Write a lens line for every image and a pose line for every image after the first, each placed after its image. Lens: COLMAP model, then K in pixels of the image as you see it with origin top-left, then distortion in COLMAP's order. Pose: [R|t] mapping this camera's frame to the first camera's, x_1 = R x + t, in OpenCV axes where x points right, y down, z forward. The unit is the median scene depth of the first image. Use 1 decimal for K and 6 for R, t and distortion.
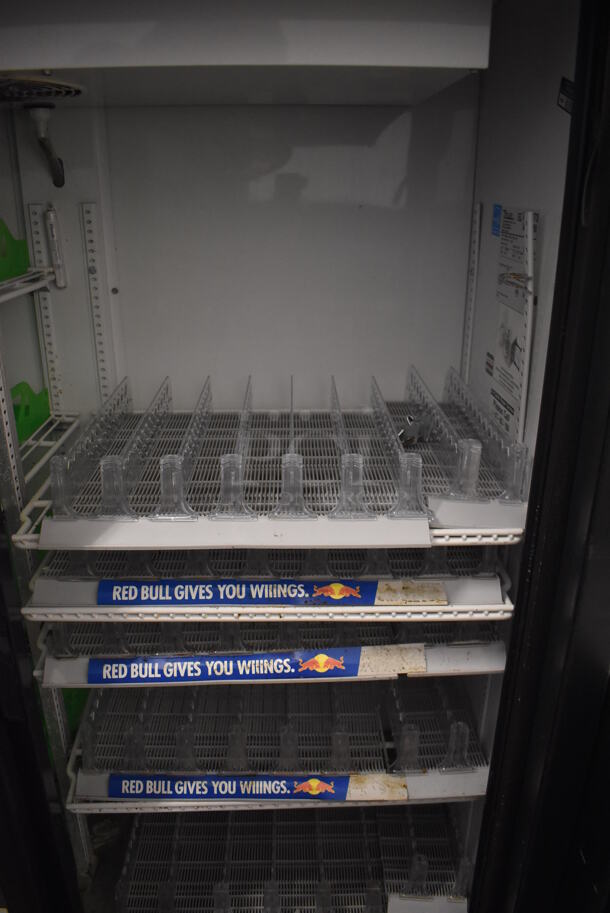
lens RADIAL K [[712.6, 0, 303.2], [0, 712.6, 457.1], [0, 0, 1]] dist [-0.080769, -0.009615]
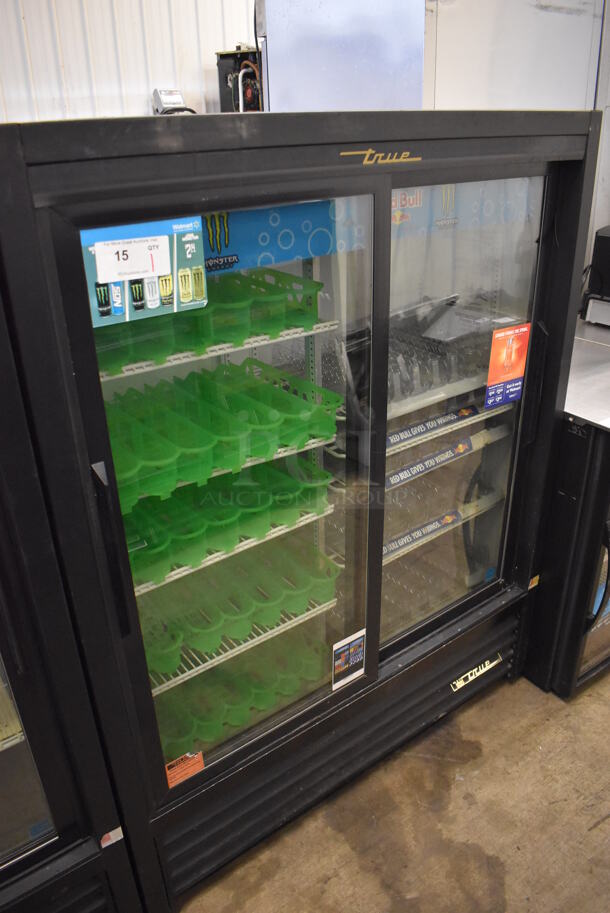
lens RADIAL K [[712.6, 0, 300.5], [0, 712.6, 459.7], [0, 0, 1]] dist [-0.080769, -0.009615]
pose [[0.803569, -0.279218, 0.525656, -1.536175], [0.239798, 0.960167, 0.143443, -0.107753], [-0.544770, 0.010785, 0.838516, -0.564165]]
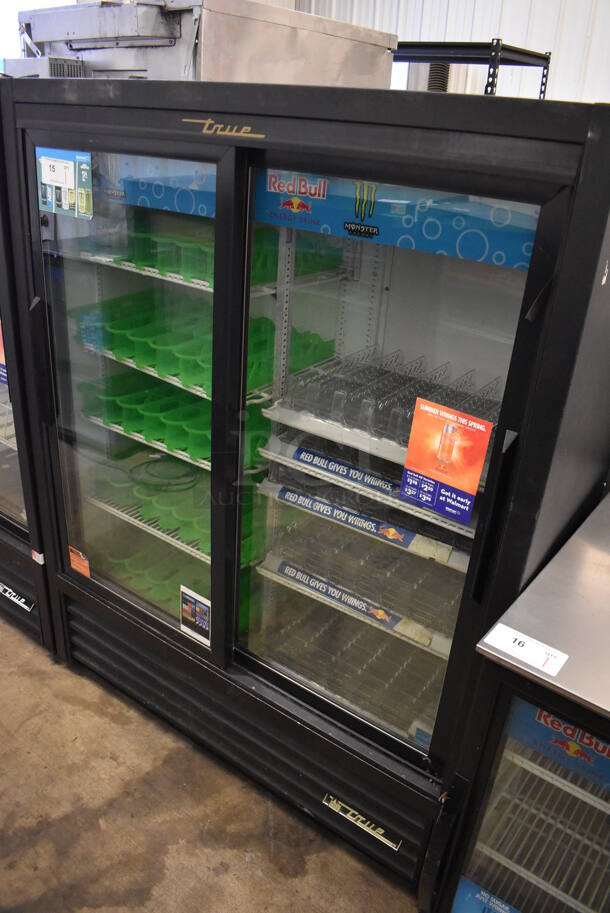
lens RADIAL K [[712.6, 0, 304.2], [0, 712.6, 455.4], [0, 0, 1]] dist [-0.080769, -0.009615]
pose [[0.804278, 0.308301, -0.508022, 0.668602], [-0.280287, 0.950634, 0.133170, -0.055224], [0.523999, 0.035286, 0.850987, -0.567726]]
